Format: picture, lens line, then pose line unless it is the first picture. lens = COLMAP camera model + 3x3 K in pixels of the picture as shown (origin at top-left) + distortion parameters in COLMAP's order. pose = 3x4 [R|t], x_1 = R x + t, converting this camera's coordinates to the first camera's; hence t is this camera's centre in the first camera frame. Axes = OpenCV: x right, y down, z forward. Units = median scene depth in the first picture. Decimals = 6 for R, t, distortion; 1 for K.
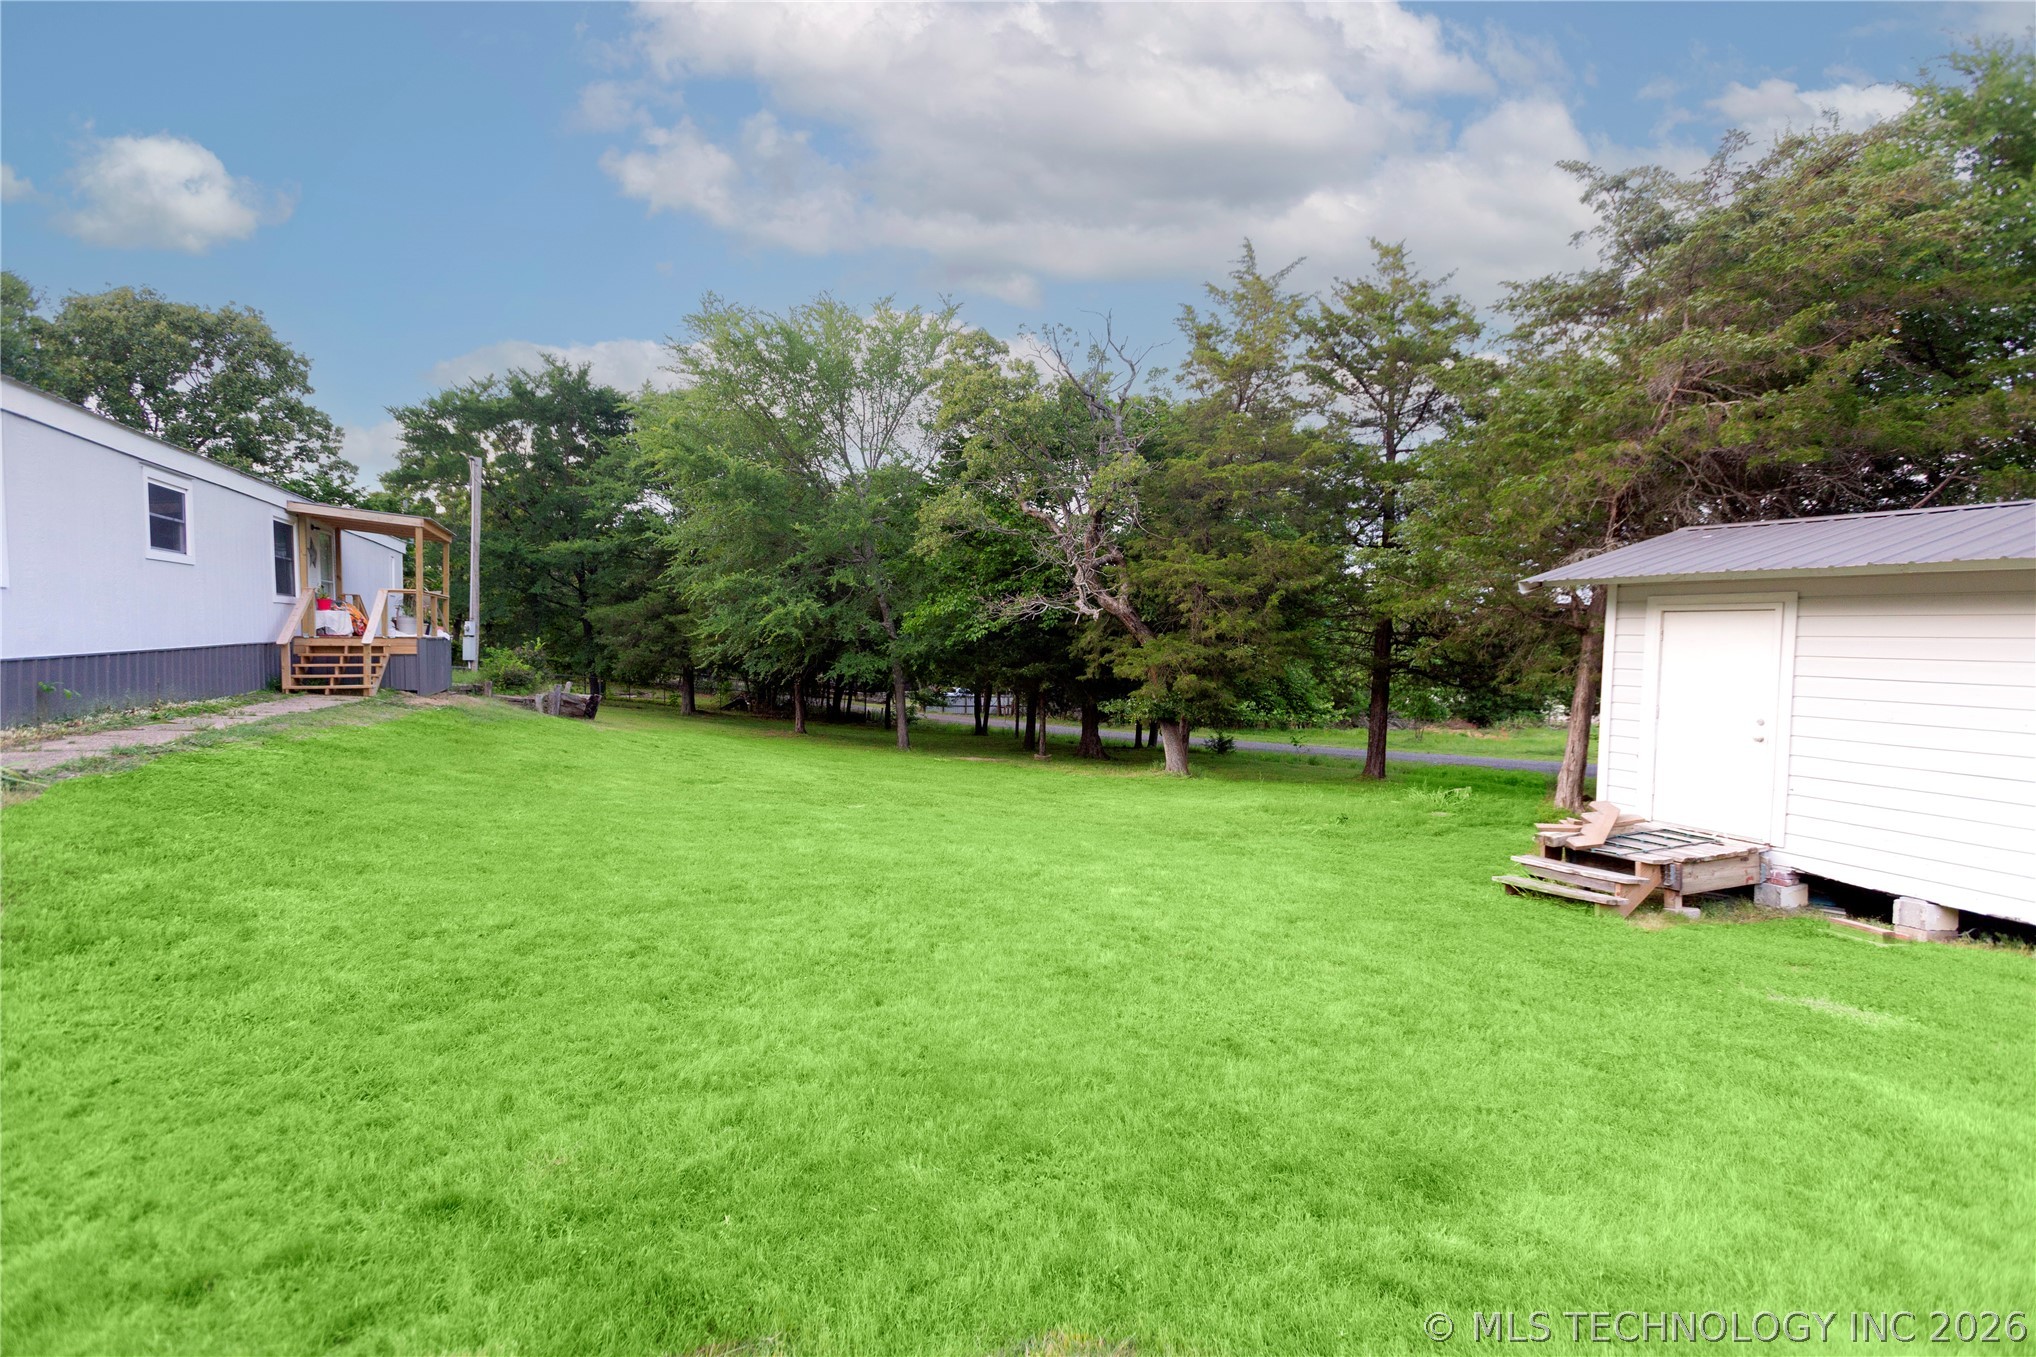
lens RADIAL K [[909.4, 0, 1011.9], [0, 909.4, 673.7], [0, 0, 1]] dist [-0.001971, 0.003161]
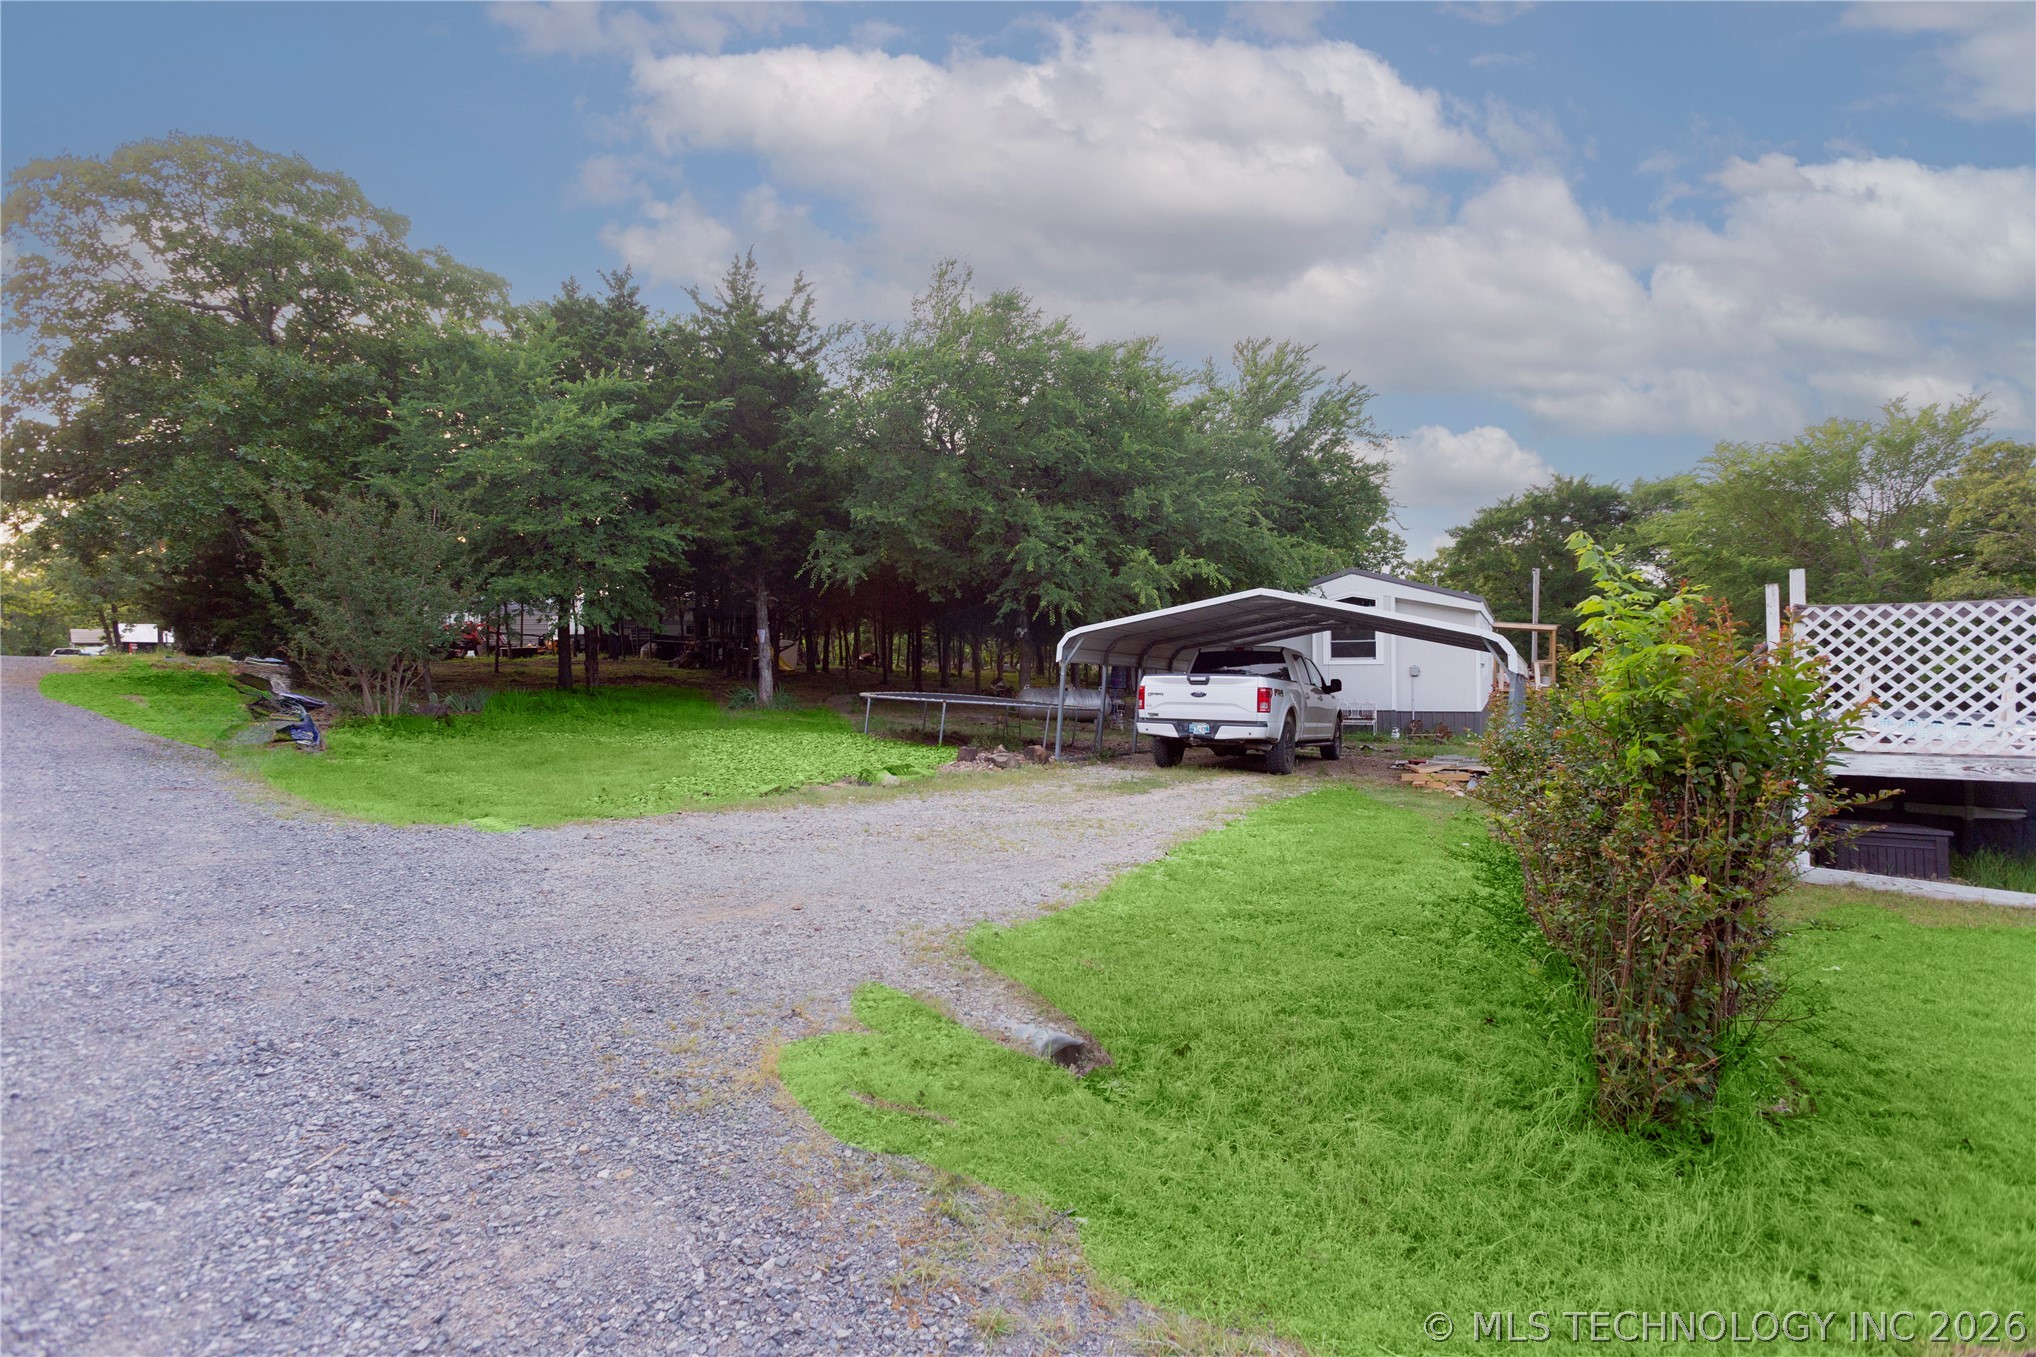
lens RADIAL K [[909.4, 0, 1019.3], [0, 909.4, 682.9], [0, 0, 1]] dist [-0.001971, 0.003161]
pose [[0.616985, 0.002458, -0.786971, 0.094981], [-0.016972, 0.999804, -0.010184, -0.006268], [0.786792, 0.019640, 0.616906, -0.654497]]
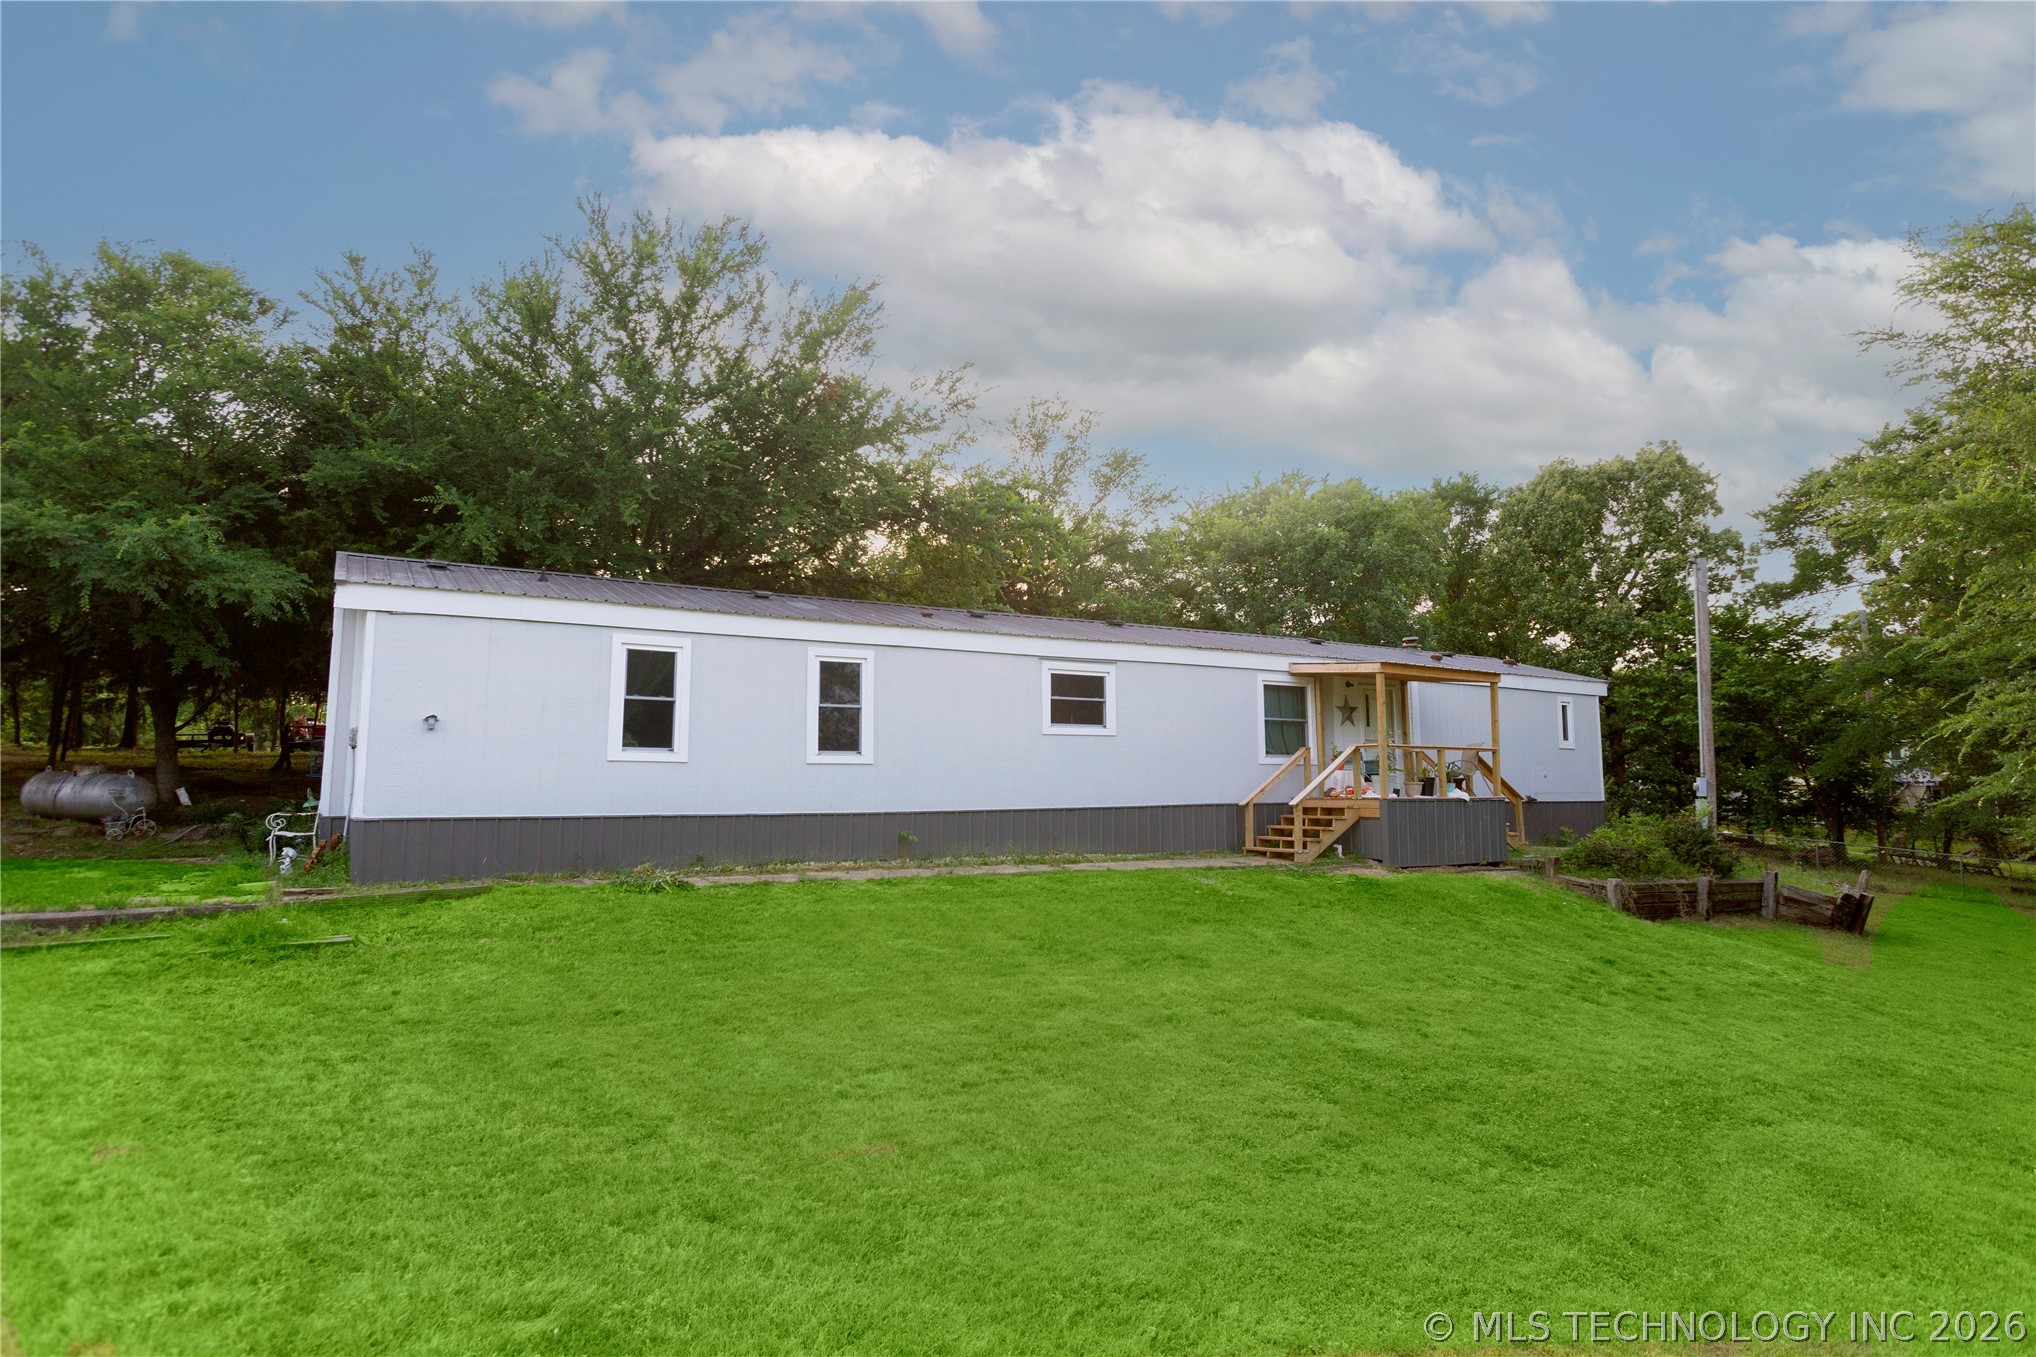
lens RADIAL K [[1097.7, 0, 1005.0], [0, 1097.7, 671.8], [0, 0, 1]] dist [0.007153, 0.006061]
pose [[0.131767, -0.113825, -0.984724, 0.213285], [-0.040569, 0.991934, -0.120087, -0.011552], [0.990450, 0.055773, 0.126086, 0.302156]]
